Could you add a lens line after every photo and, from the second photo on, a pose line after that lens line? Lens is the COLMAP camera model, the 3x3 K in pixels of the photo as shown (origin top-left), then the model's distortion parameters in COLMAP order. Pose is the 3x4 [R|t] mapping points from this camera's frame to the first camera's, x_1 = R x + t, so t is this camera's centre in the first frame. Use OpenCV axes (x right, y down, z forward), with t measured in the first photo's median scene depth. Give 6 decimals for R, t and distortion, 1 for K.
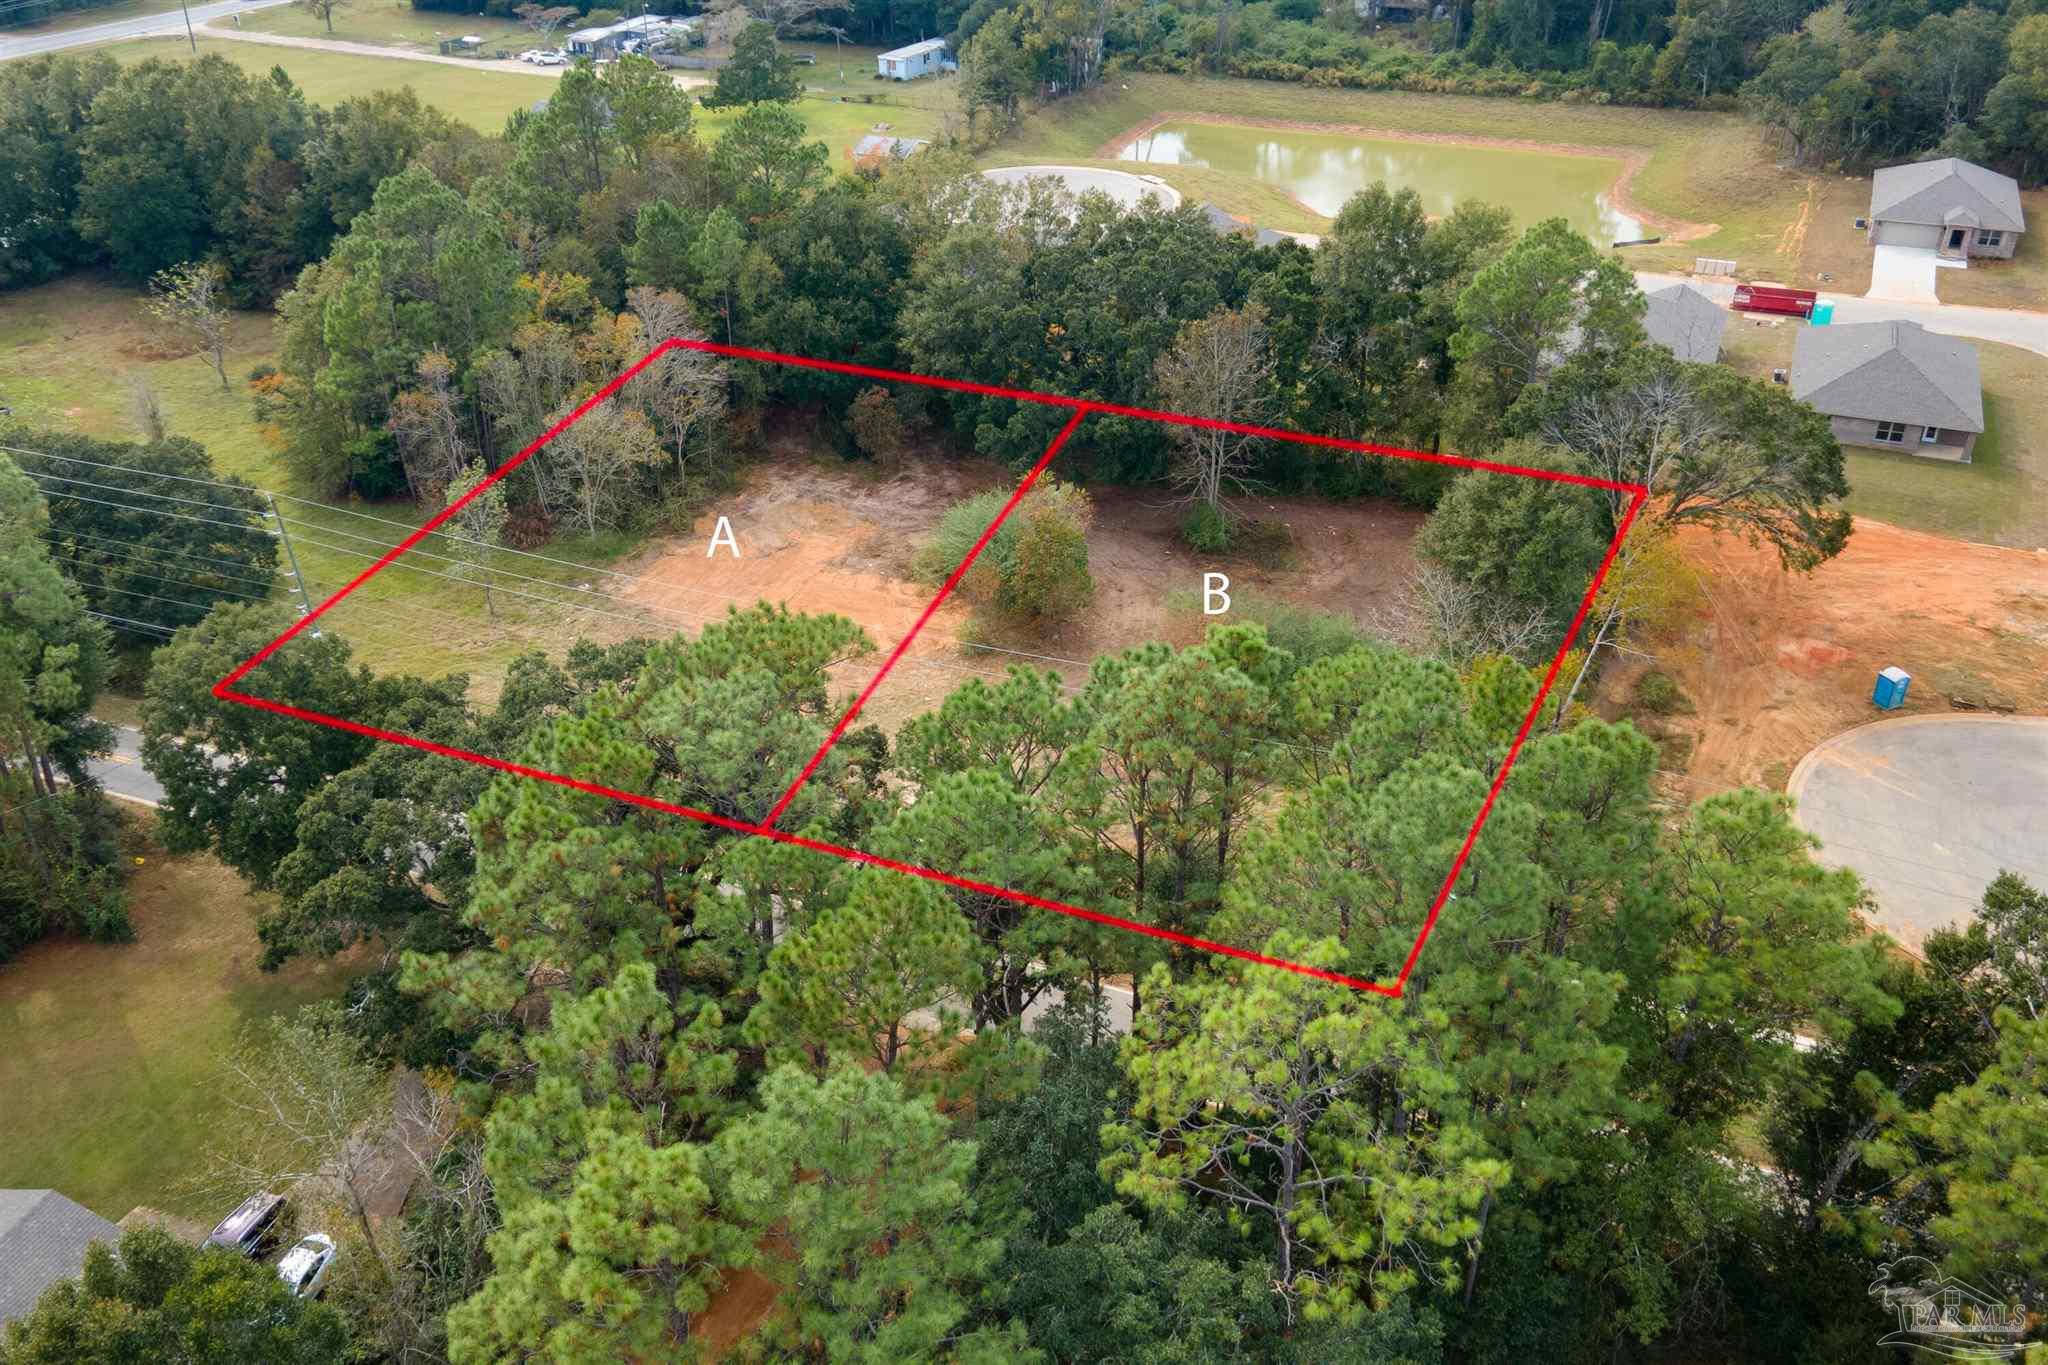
lens RADIAL K [[1768.1, 0, 1012.3], [0, 1768.1, 687.2], [0, 0, 1]] dist [0.005968, 0.060505]
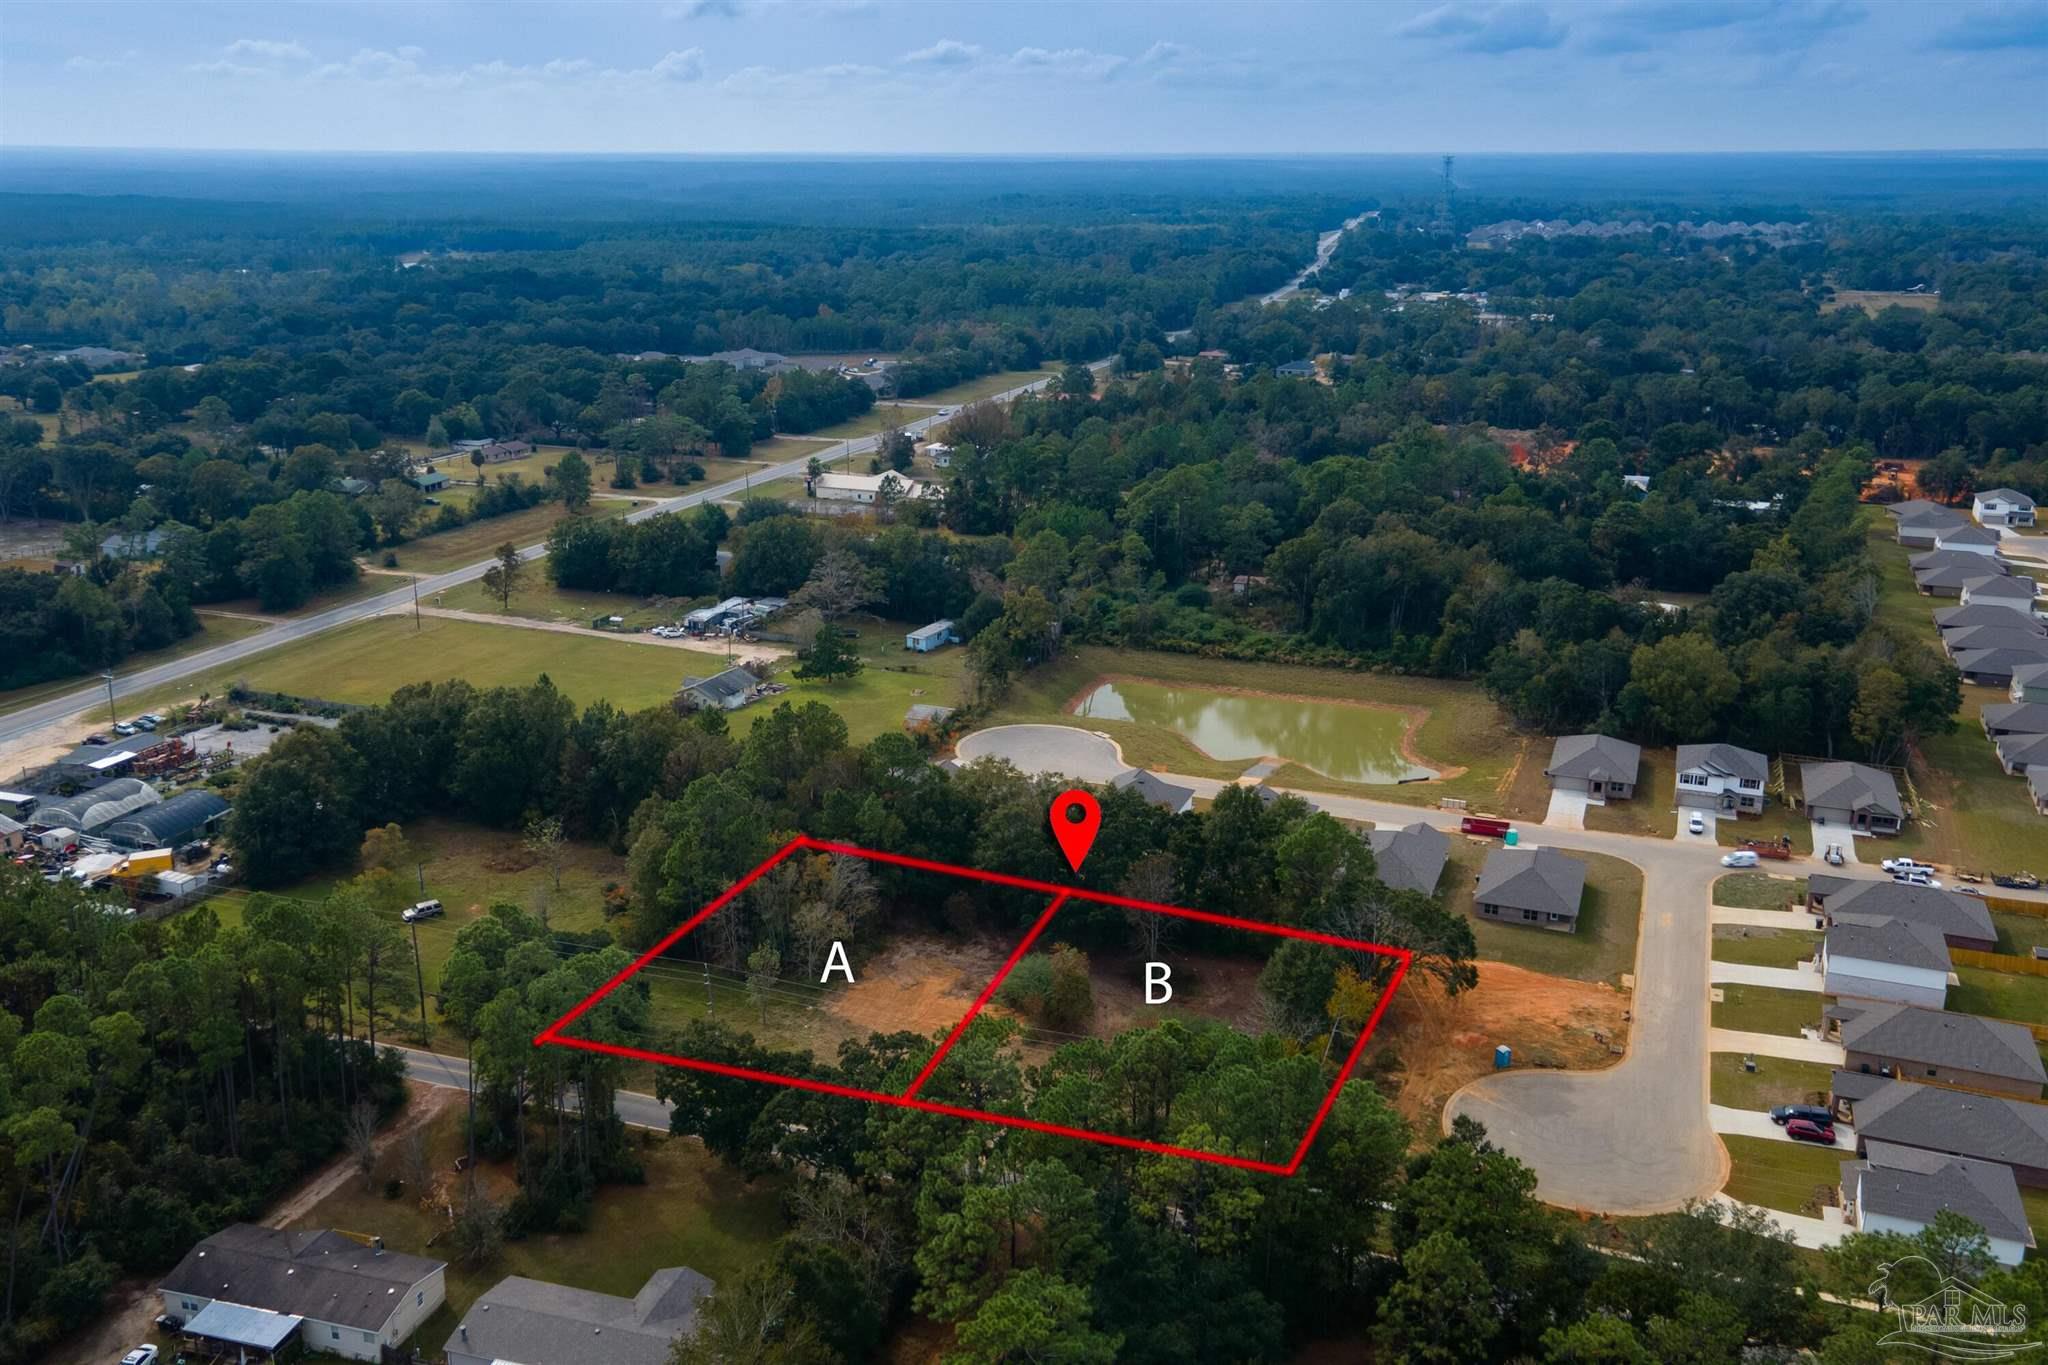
lens RADIAL K [[1767.9, 0, 997.8], [0, 1767.9, 688.3], [0, 0, 1]] dist [0.051262, -0.062443]
pose [[0.999351, -0.001342, 0.035996, -0.084214], [0.009666, 0.972645, -0.232094, 0.035718], [-0.034700, 0.232291, 0.972027, -0.631849]]
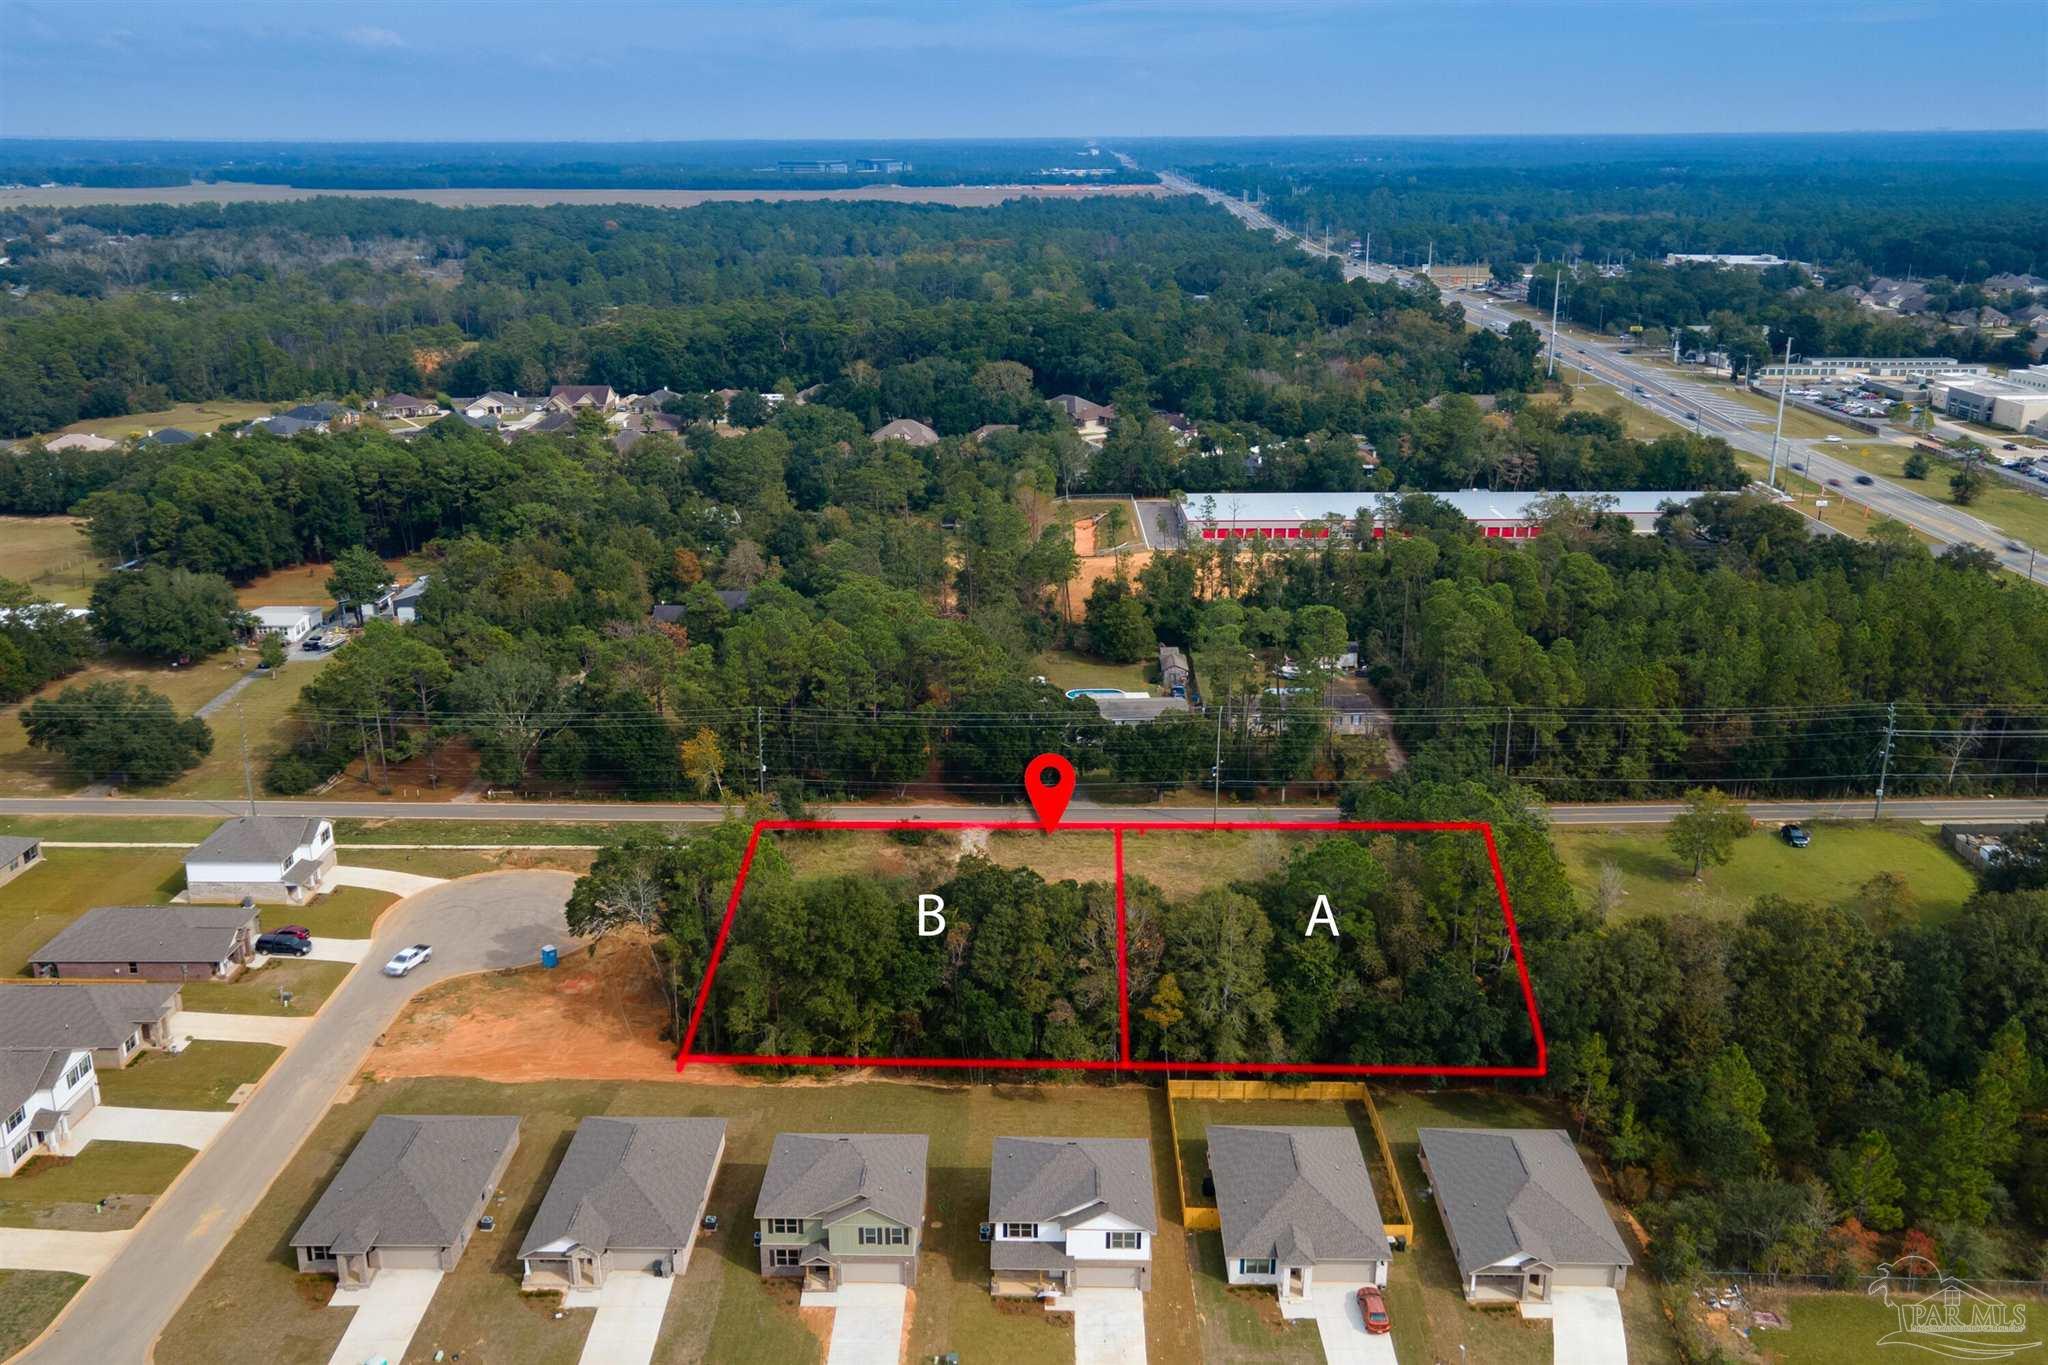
lens RADIAL K [[1767.9, 0, 997.8], [0, 1767.9, 688.3], [0, 0, 1]] dist [0.051262, -0.062443]
pose [[-0.931976, 0.120495, -0.341908, 0.432246], [-0.173865, 0.679027, 0.713227, -1.066398], [0.318105, 0.724157, -0.611887, 1.369226]]
